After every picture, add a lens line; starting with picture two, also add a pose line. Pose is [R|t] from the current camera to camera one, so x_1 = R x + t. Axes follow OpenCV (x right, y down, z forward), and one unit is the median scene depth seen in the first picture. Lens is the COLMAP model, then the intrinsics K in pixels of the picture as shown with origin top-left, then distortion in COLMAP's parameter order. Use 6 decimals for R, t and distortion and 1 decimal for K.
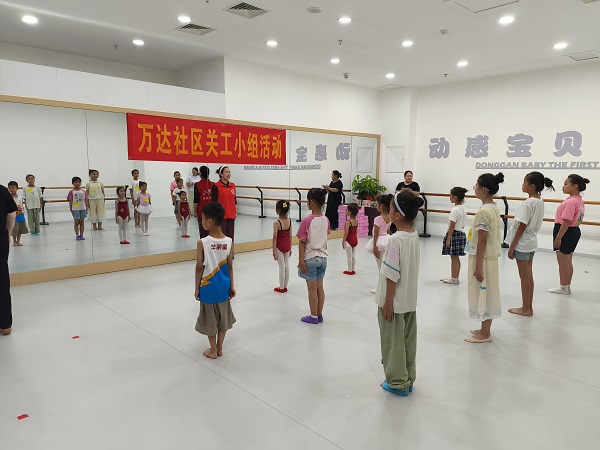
lens RADIAL K [[402.3, 0, 302.8], [0, 402.3, 224.4], [0, 0, 1]] dist [-0.001025, -0.002142]
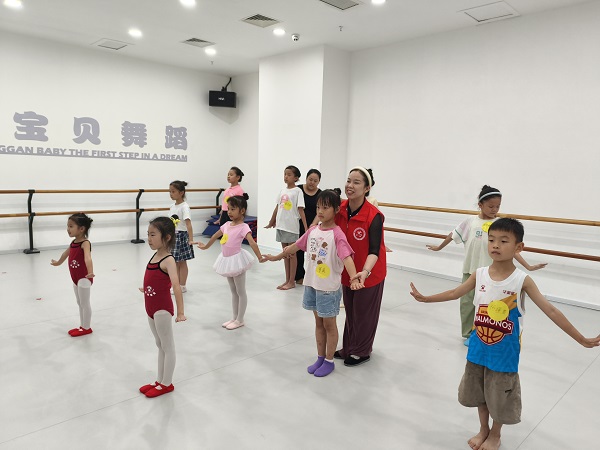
lens RADIAL K [[486.4, 0, 300.3], [0, 486.4, 225.0], [0, 0, 1]] dist [-0.000396, -0.000028]
pose [[0.057735, -0.115697, 0.991605, -1.095758], [0.094864, 0.989403, 0.109917, -0.138135], [-0.993815, 0.087722, 0.068099, 1.031621]]
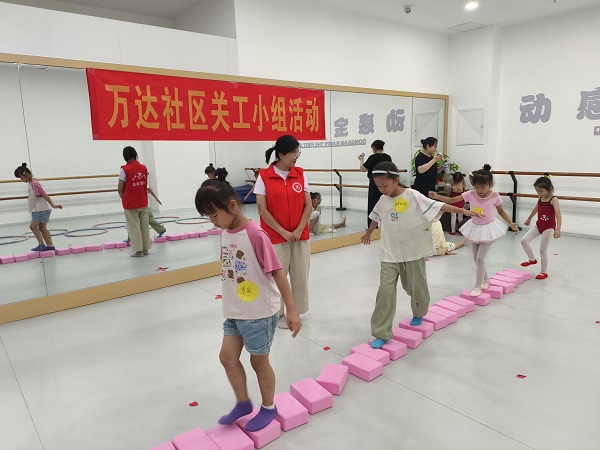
lens RADIAL K [[402.3, 0, 296.4], [0, 402.3, 224.7], [0, 0, 1]] dist [-0.001025, -0.002142]
pose [[0.994754, -0.018352, -0.100637, -0.024049], [0.023727, 0.998340, 0.052479, -0.035136], [0.099506, -0.054591, 0.993538, 0.270657]]
